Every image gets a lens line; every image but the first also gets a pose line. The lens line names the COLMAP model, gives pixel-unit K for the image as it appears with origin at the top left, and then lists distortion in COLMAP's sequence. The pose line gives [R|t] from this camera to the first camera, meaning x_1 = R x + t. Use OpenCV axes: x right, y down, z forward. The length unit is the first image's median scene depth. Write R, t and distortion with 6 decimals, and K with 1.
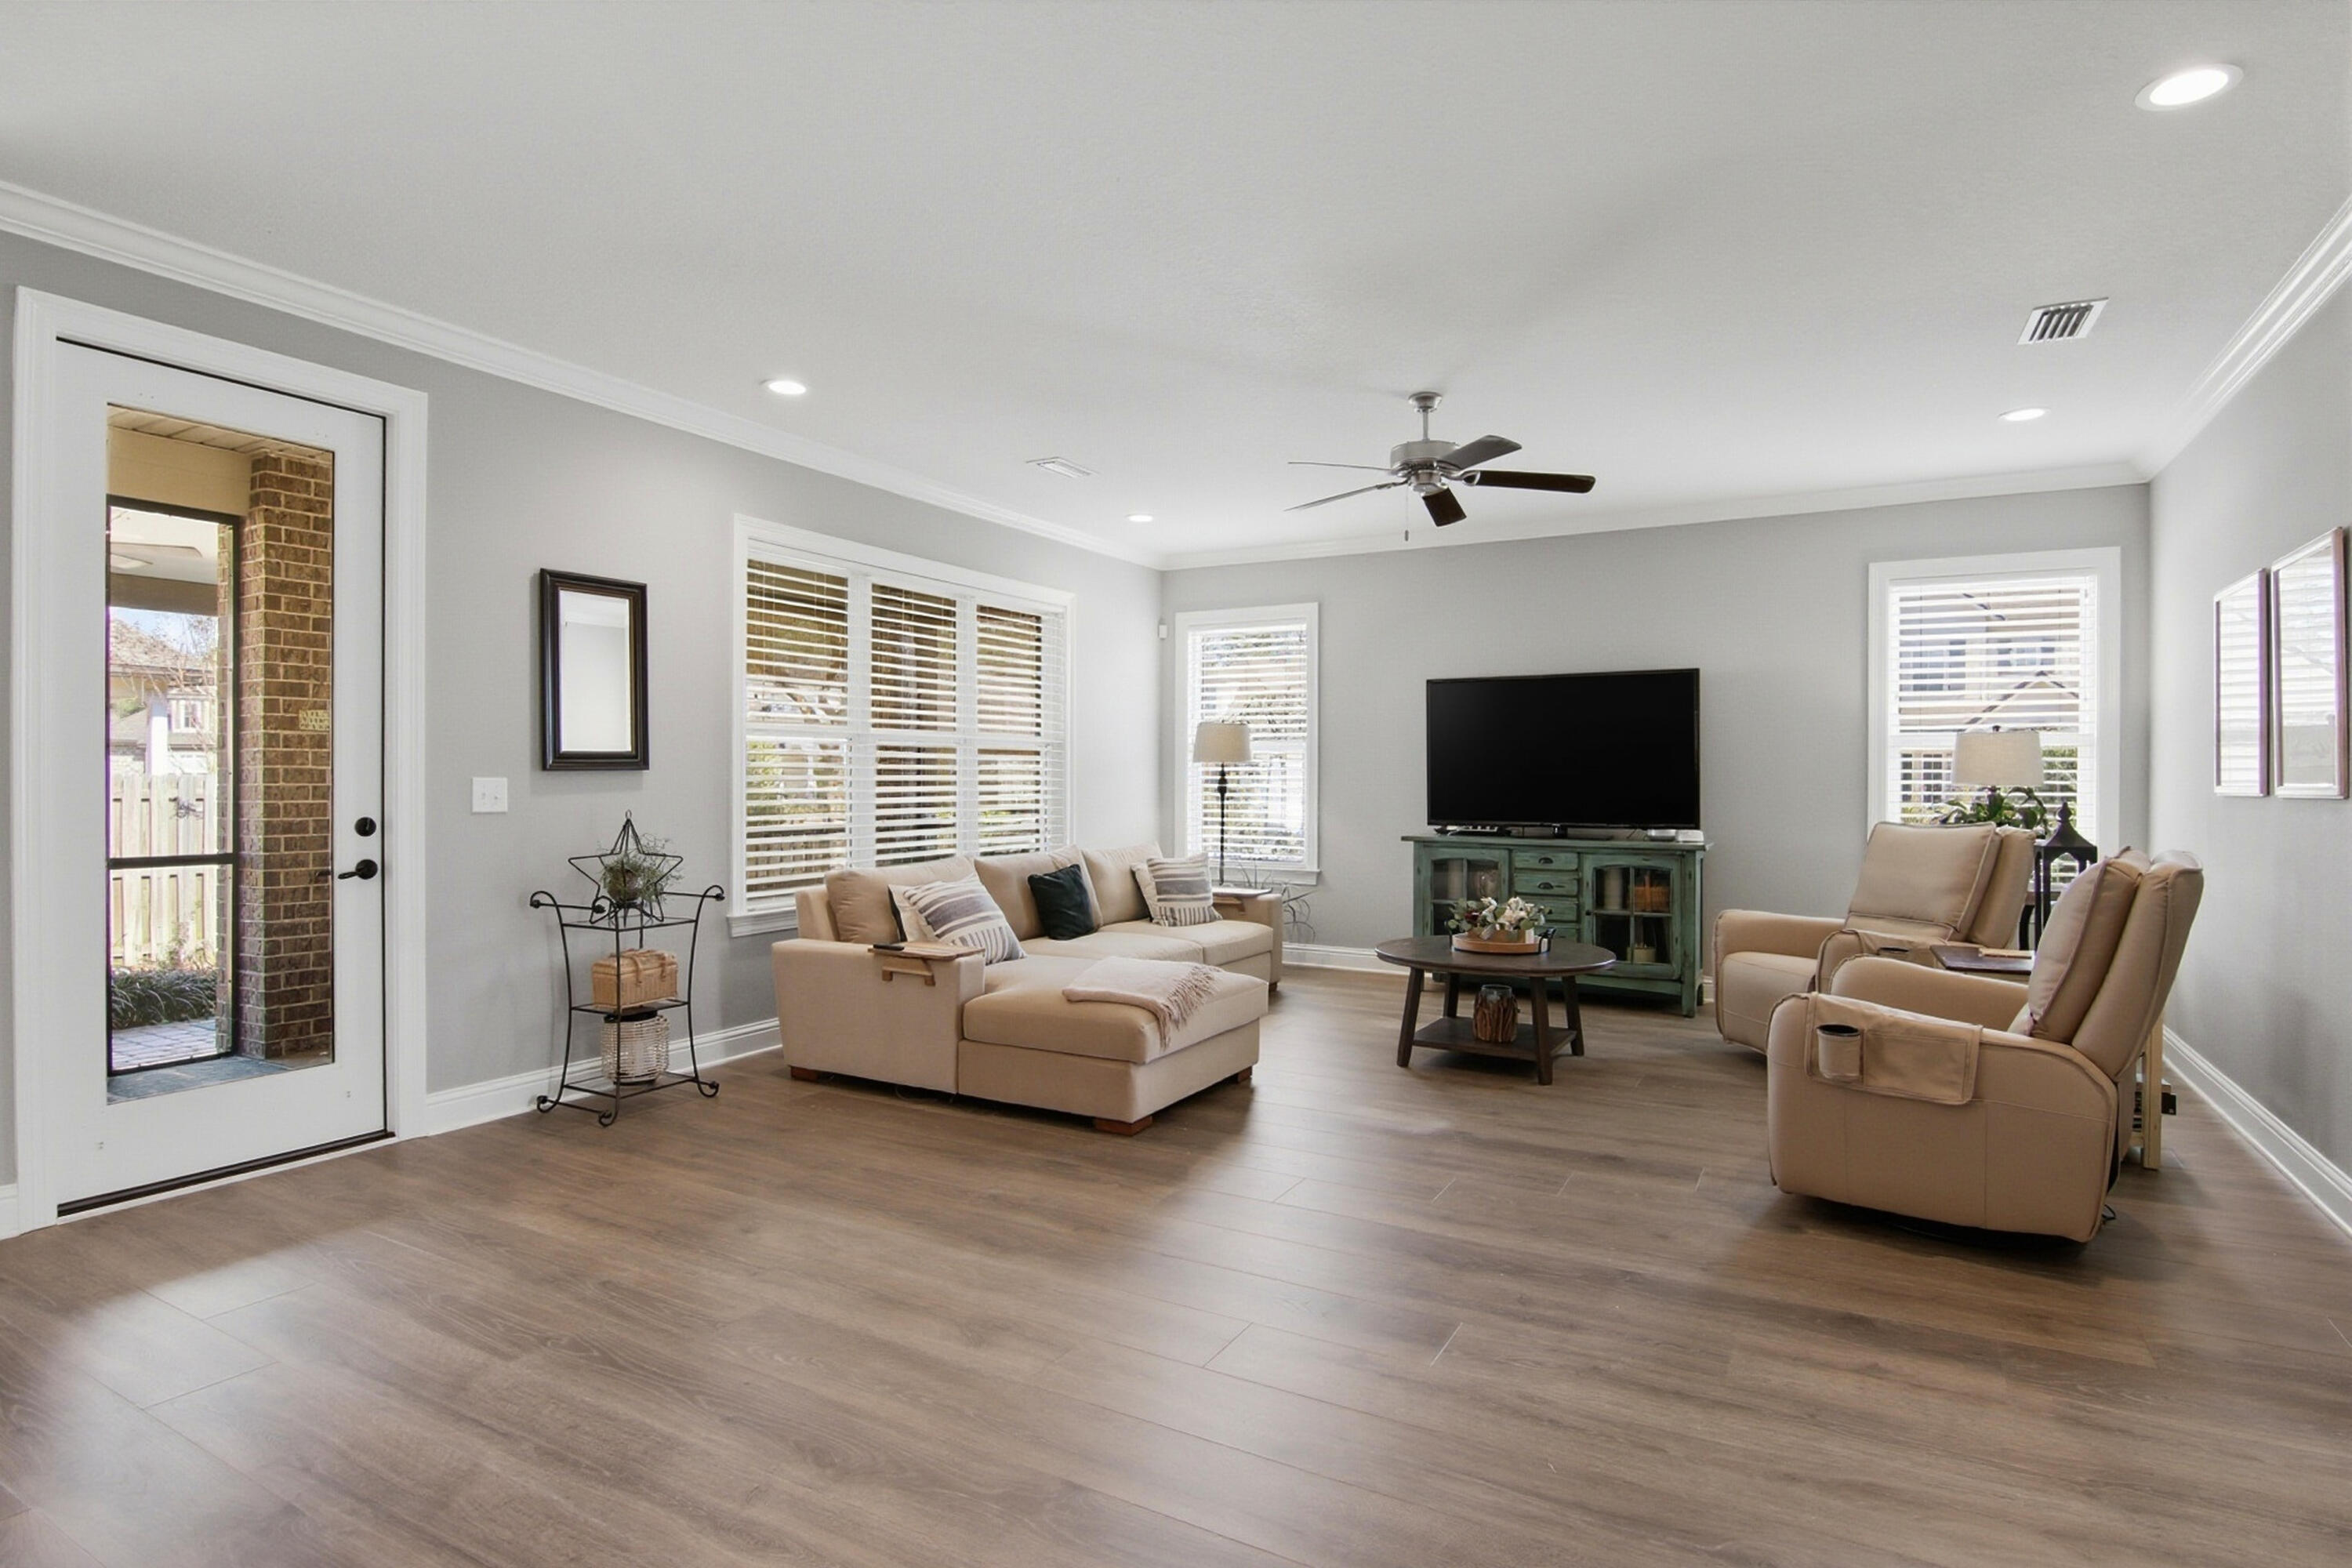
lens RADIAL K [[1208.1, 0, 1187.0], [0, 1208.1, 779.7], [0, 0, 1]] dist [-0.001001, -0.015583]
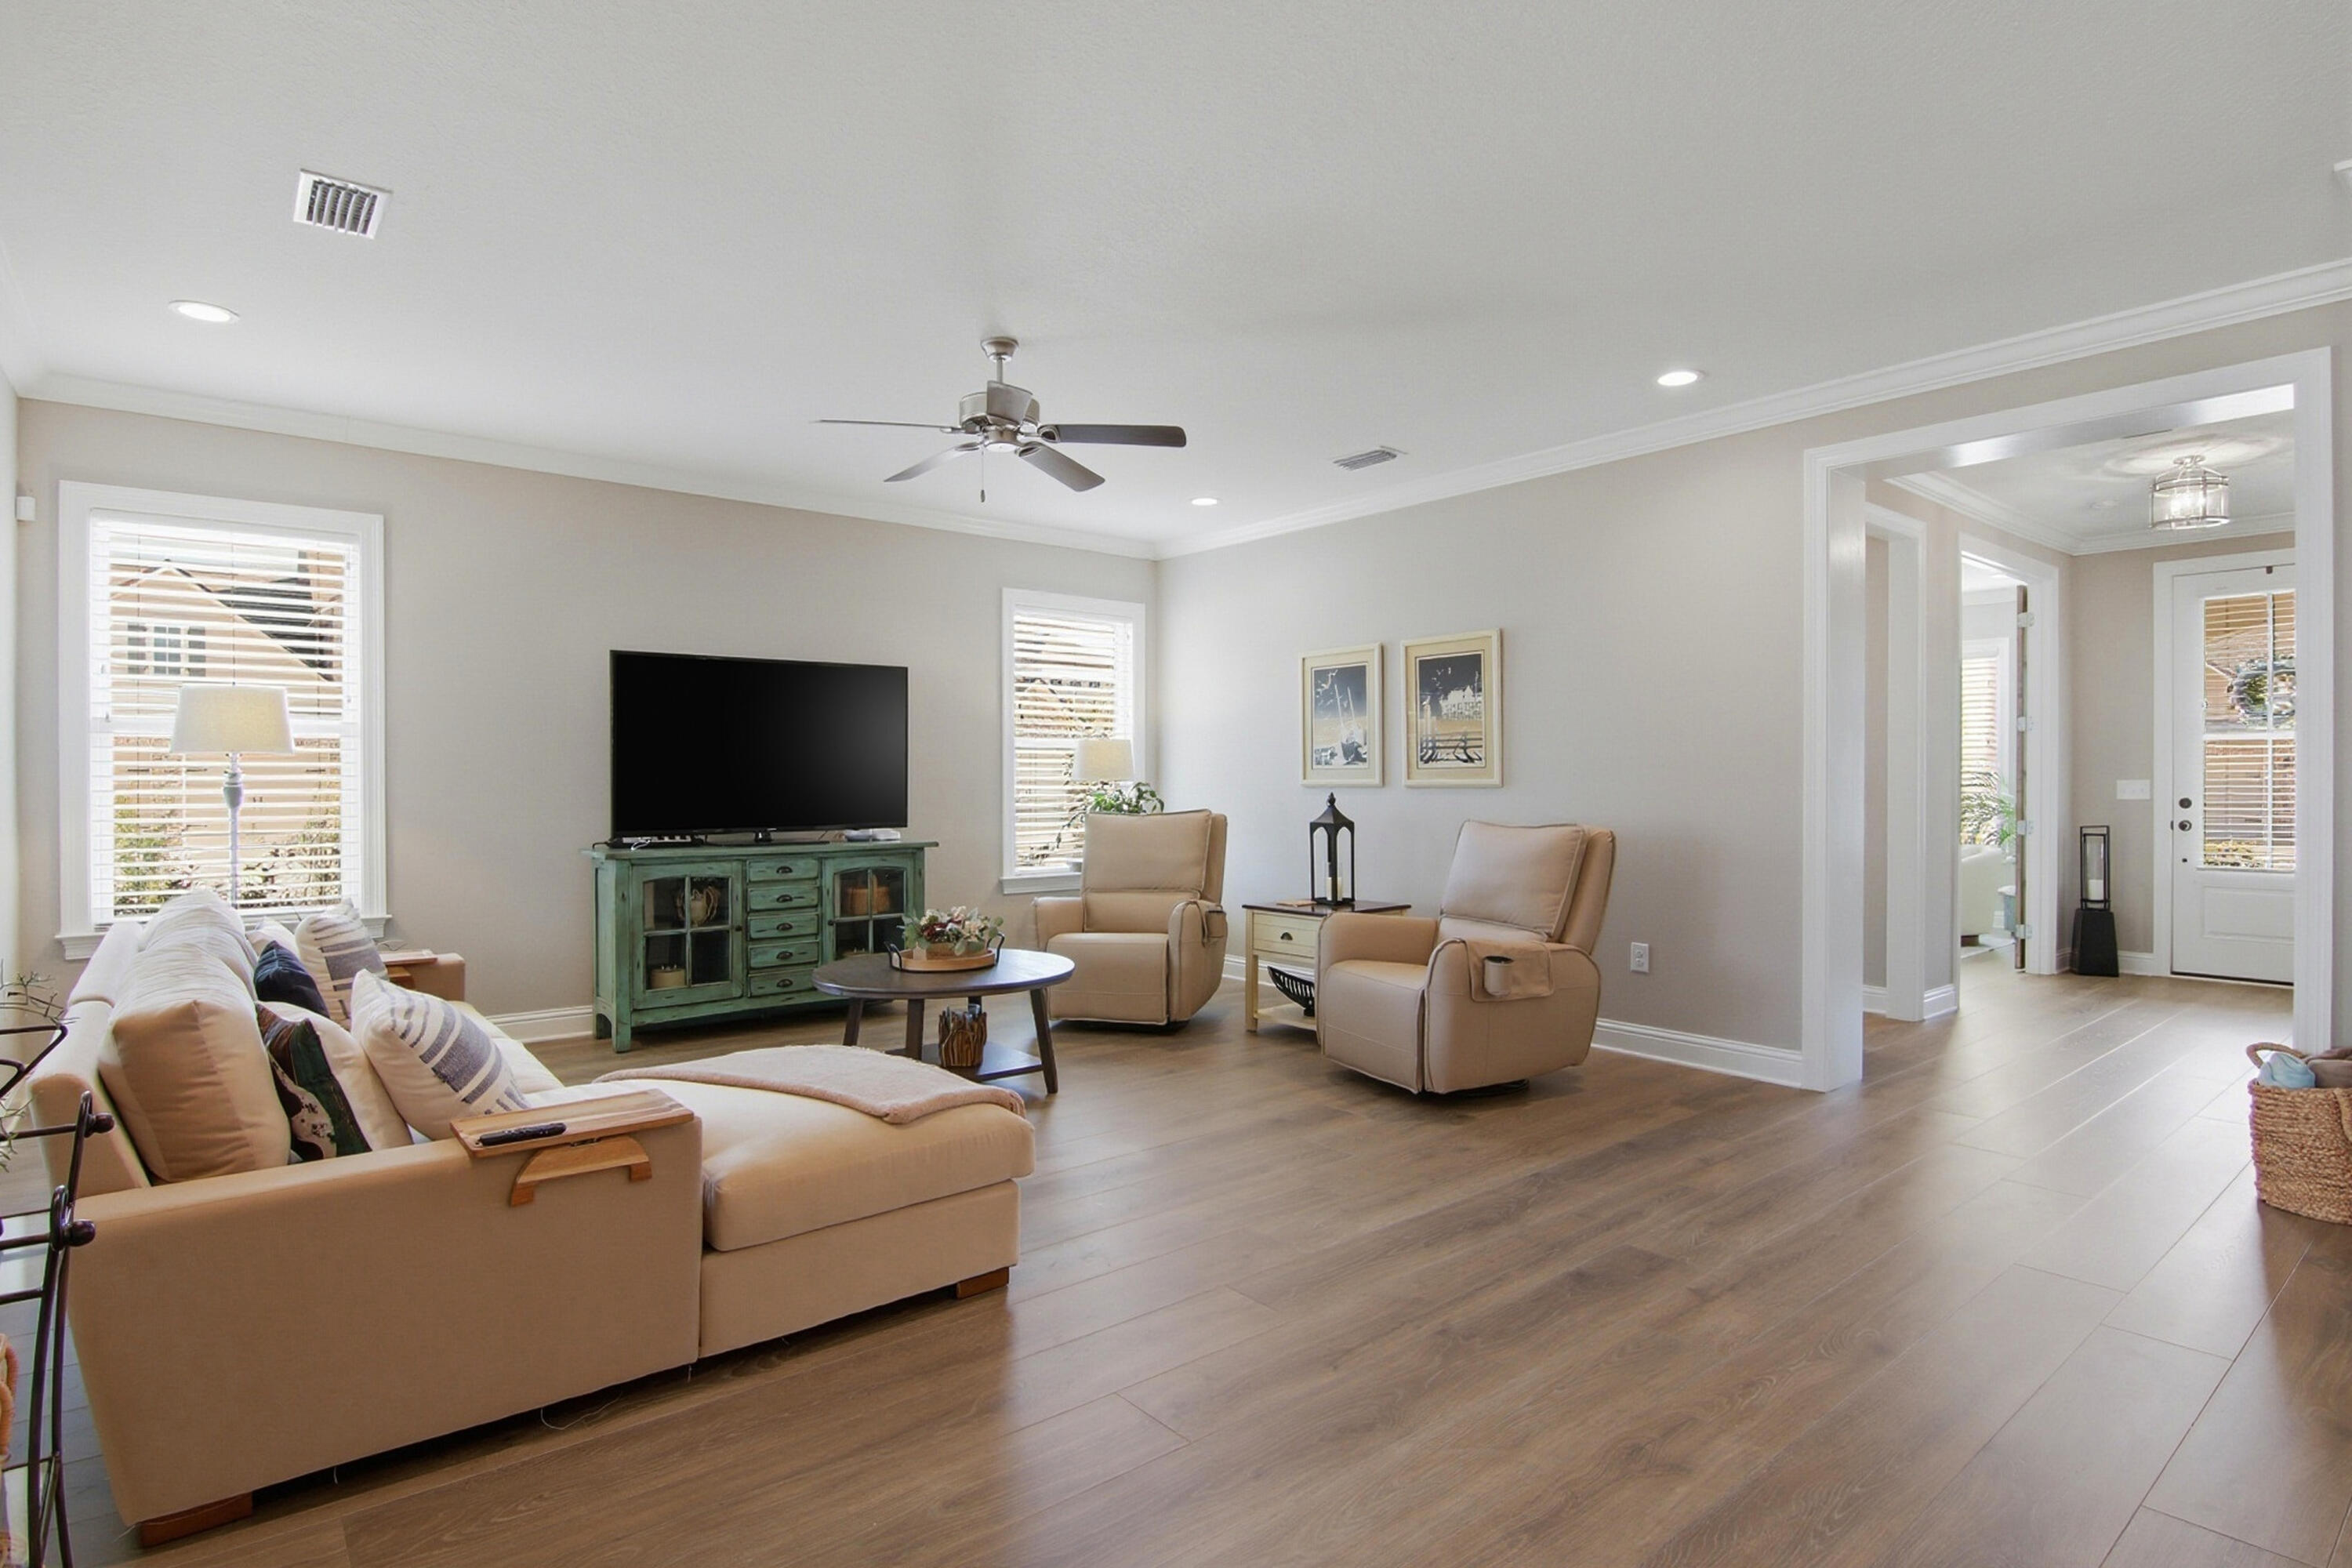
lens RADIAL K [[1208.1, 0, 1187.0], [0, 1208.1, 779.7], [0, 0, 1]] dist [-0.001001, -0.015583]
pose [[0.357523, -0.004676, 0.933892, -0.570740], [0.004549, 0.999984, 0.003266, -0.000573], [-0.933893, 0.003081, 0.357539, 0.556958]]
